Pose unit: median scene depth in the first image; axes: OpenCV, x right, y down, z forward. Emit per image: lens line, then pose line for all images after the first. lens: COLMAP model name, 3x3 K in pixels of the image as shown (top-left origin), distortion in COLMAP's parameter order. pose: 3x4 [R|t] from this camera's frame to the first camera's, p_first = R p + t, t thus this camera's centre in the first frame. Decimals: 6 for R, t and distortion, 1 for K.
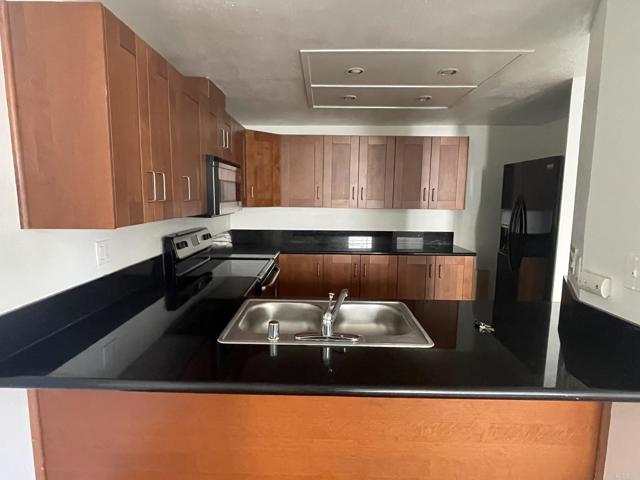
lens RADIAL K [[354.7, 0, 320.0], [0, 354.7, 240.0], [0, 0, 1]] dist [0.000435, -0.003215]
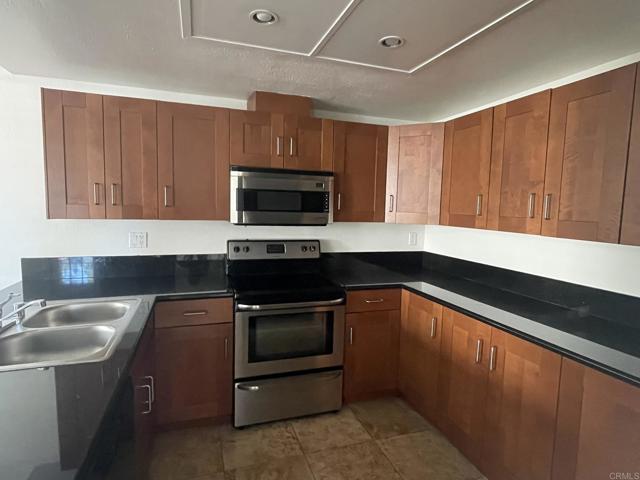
lens RADIAL K [[354.7, 0, 320.0], [0, 354.7, 240.0], [0, 0, 1]] dist [0.000435, -0.003215]
pose [[0.334245, 0.094588, -0.937728, 0.477675], [-0.136158, 0.989360, 0.051264, -0.070143], [0.932599, 0.110544, 0.343568, 0.561179]]
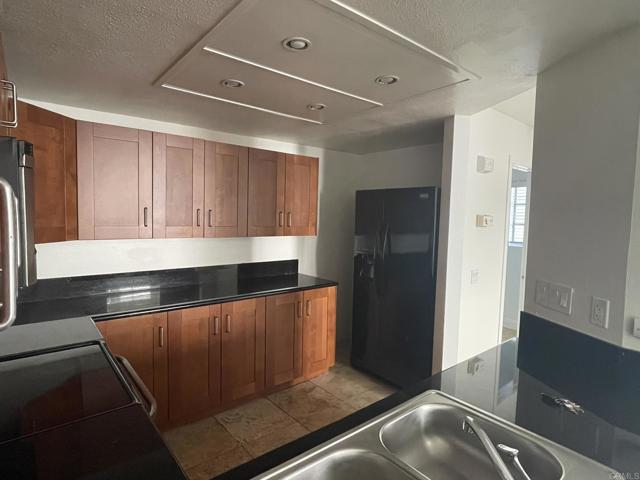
lens RADIAL K [[354.7, 0, 320.0], [0, 354.7, 240.0], [0, 0, 1]] dist [0.000435, -0.003215]
pose [[0.767162, -0.037602, 0.640350, -0.183391], [0.065925, 0.997616, -0.020400, -0.056805], [-0.638057, 0.057865, 0.767812, 0.296487]]
